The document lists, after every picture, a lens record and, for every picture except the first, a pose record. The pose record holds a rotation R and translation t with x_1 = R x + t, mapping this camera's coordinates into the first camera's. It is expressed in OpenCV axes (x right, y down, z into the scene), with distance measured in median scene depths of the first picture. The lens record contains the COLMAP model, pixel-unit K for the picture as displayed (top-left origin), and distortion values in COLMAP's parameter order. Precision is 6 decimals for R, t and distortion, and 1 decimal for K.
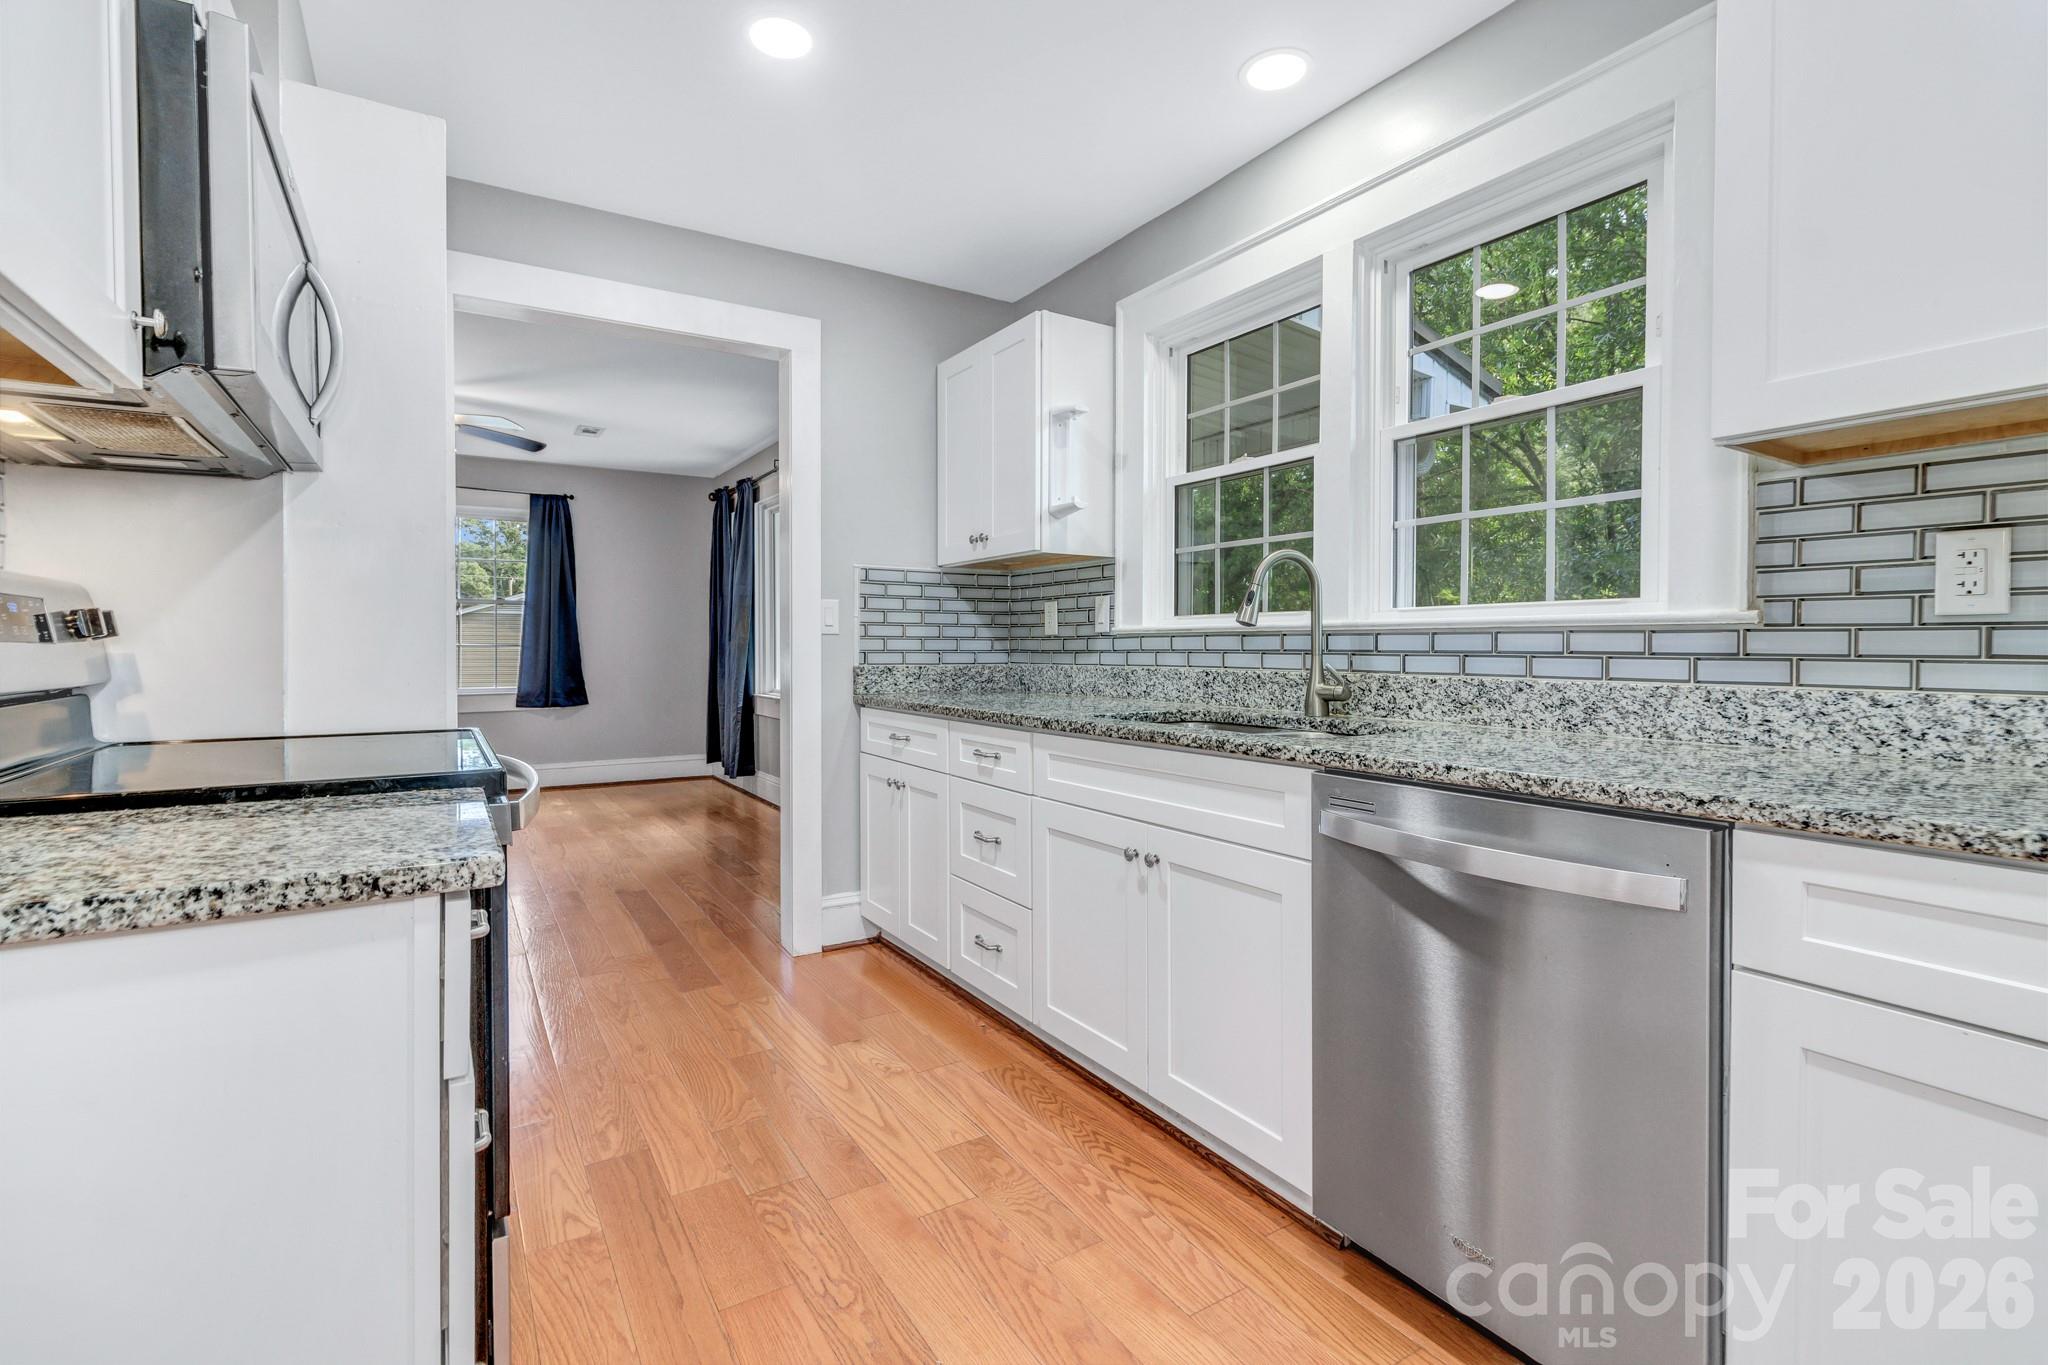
lens RADIAL K [[959.4, 0, 1030.4], [0, 959.4, 659.1], [0, 0, 1]] dist [0.015118, 0.000117]
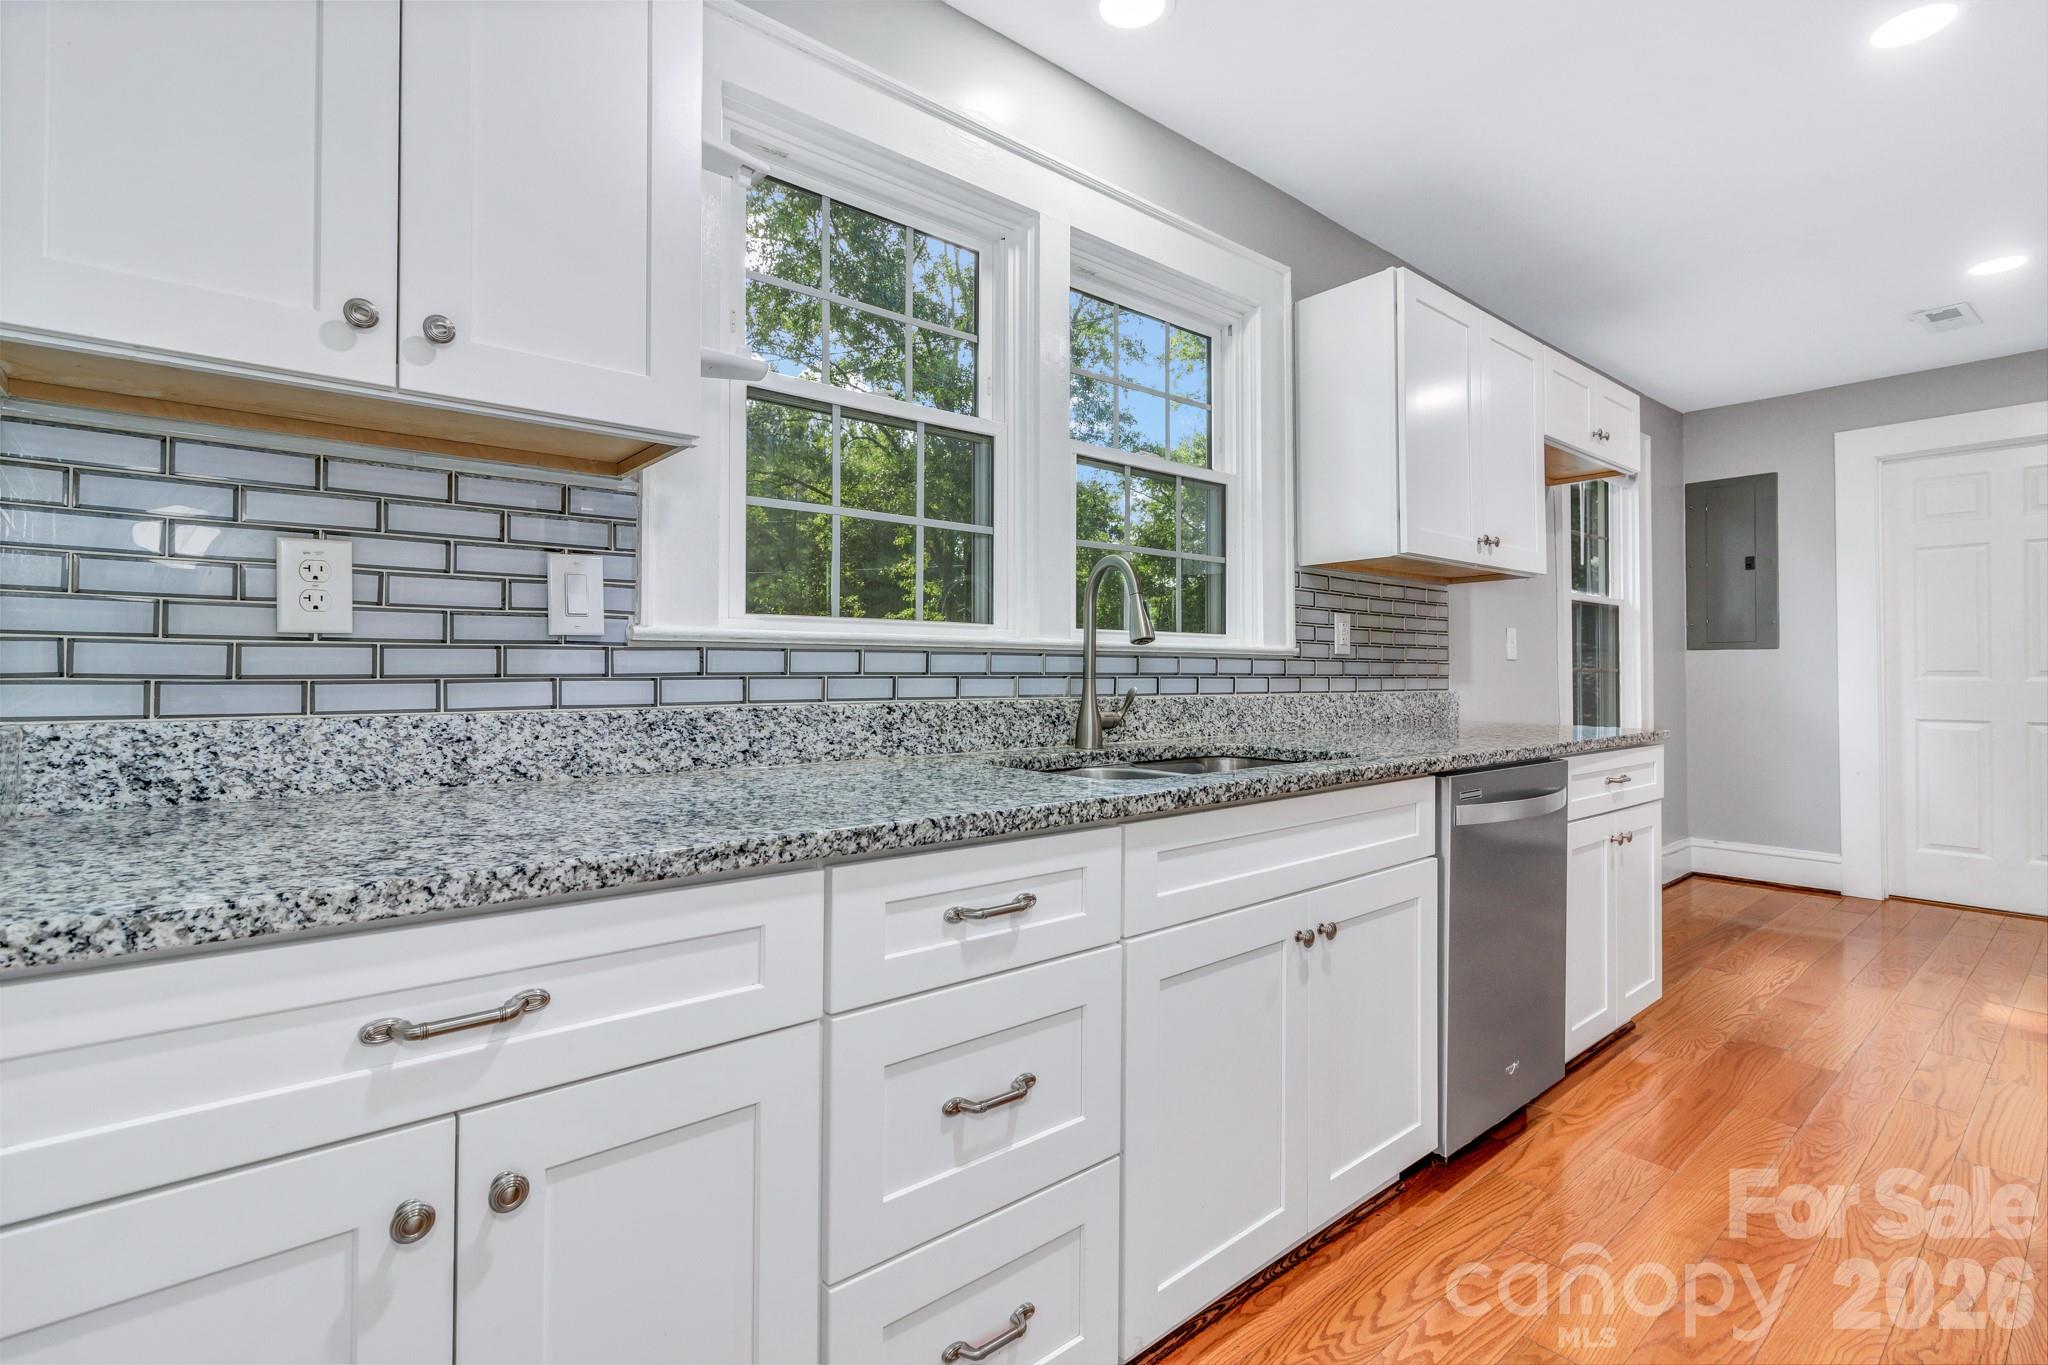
lens RADIAL K [[959.4, 0, 1030.4], [0, 959.4, 659.1], [0, 0, 1]] dist [0.015118, 0.000117]
pose [[-0.156734, 0.007392, 0.987613, -0.551188], [0.007191, 0.999954, -0.006344, -0.016646], [-0.987615, 0.006108, -0.156780, 1.172964]]
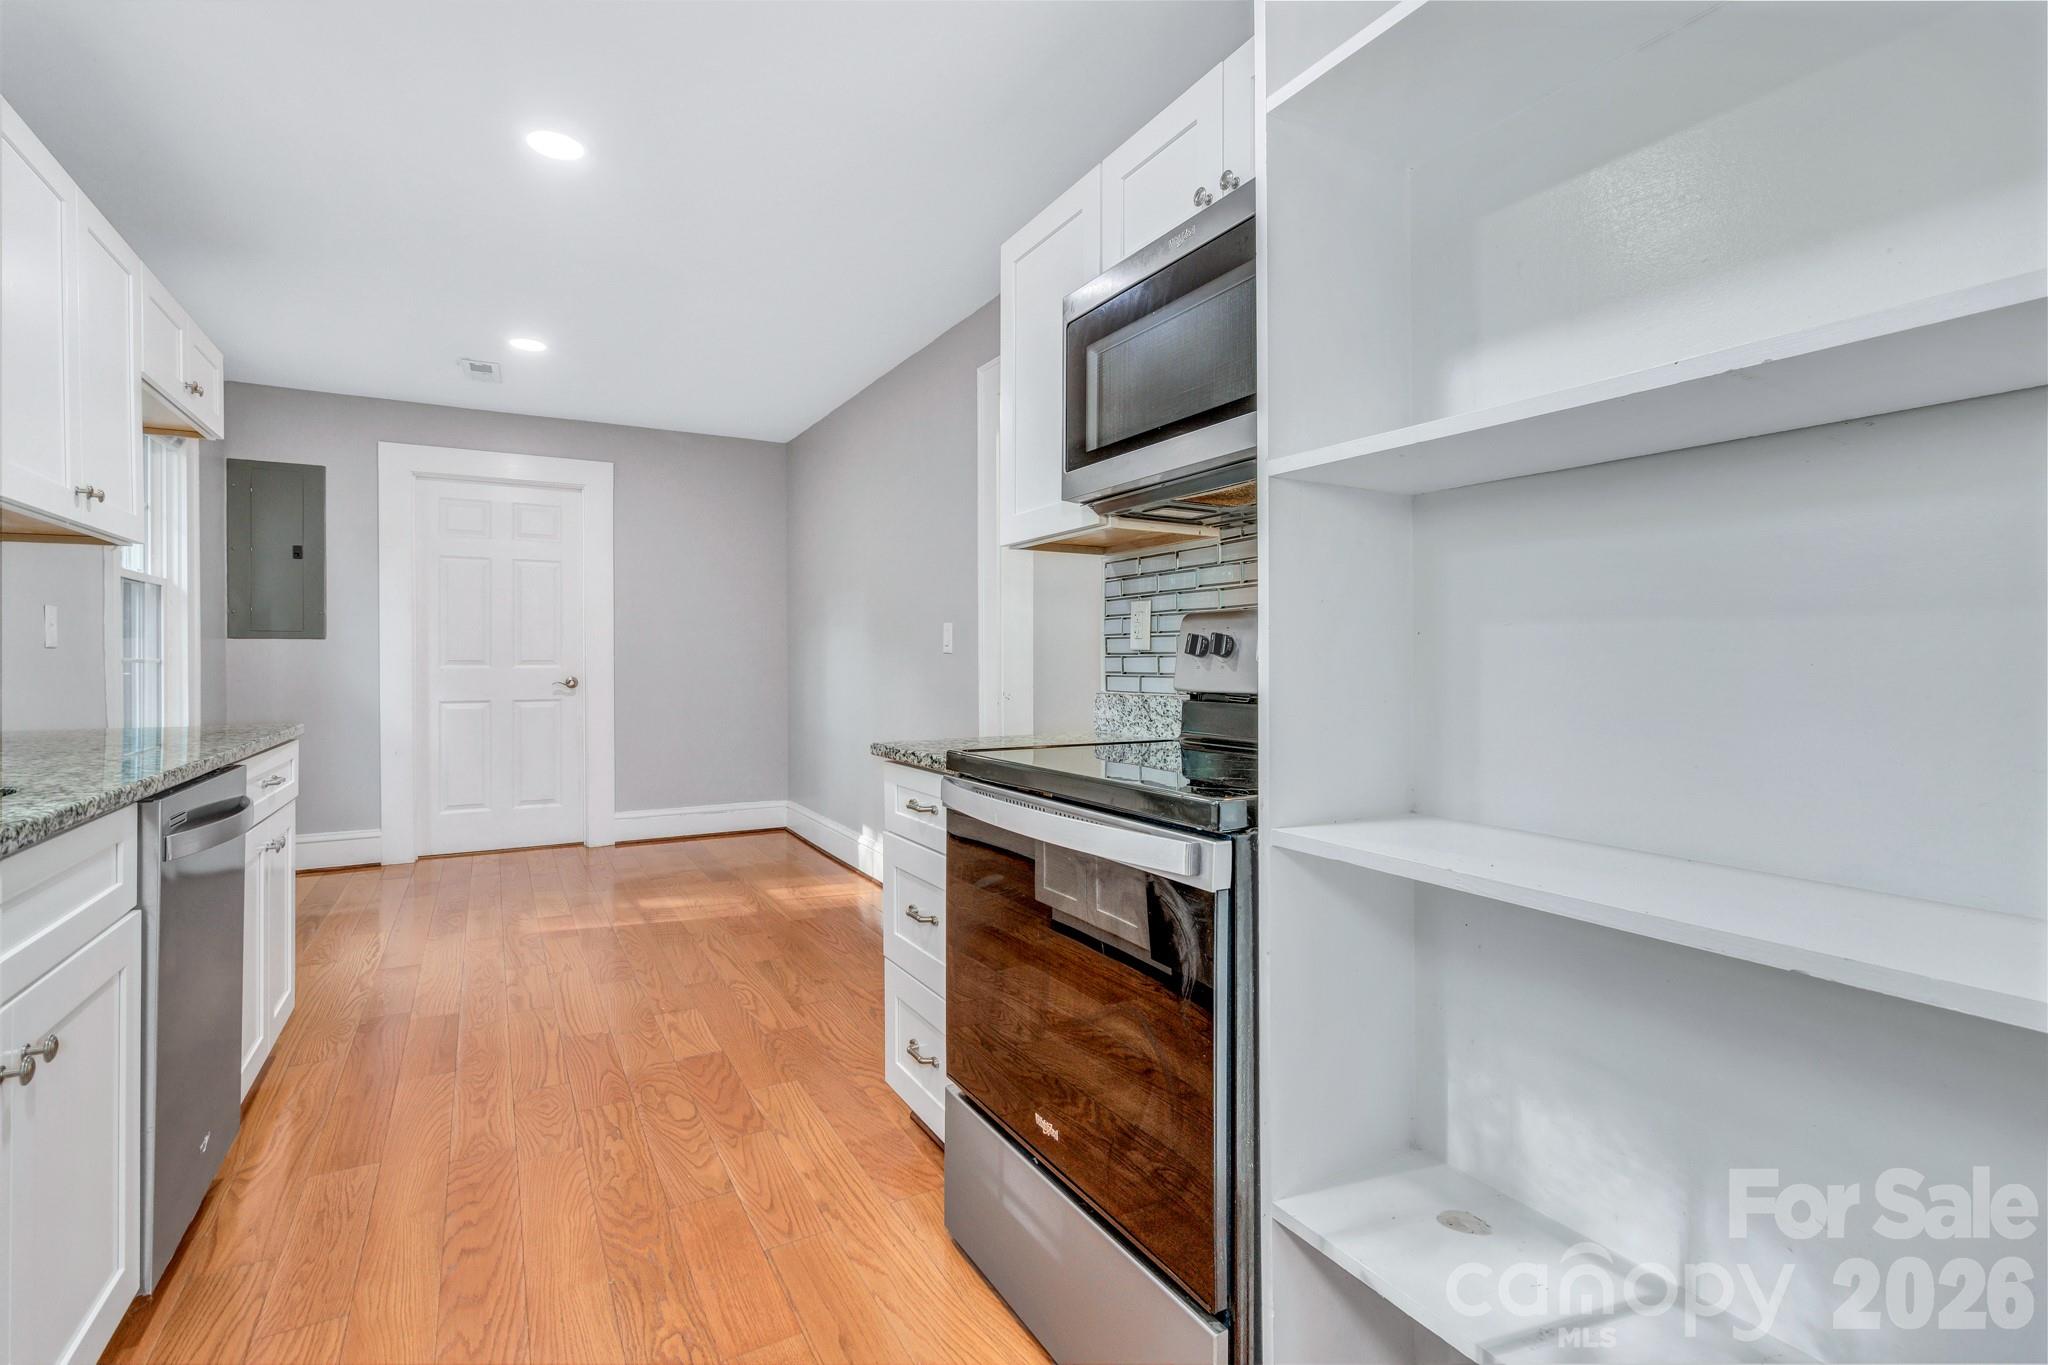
lens RADIAL K [[959.4, 0, 1030.4], [0, 959.4, 659.1], [0, 0, 1]] dist [0.015118, 0.000117]
pose [[-0.999394, -0.003646, 0.034624, -0.383555], [-0.003359, 0.999960, 0.008345, -0.019708], [-0.034653, 0.008224, -0.999366, 1.321205]]
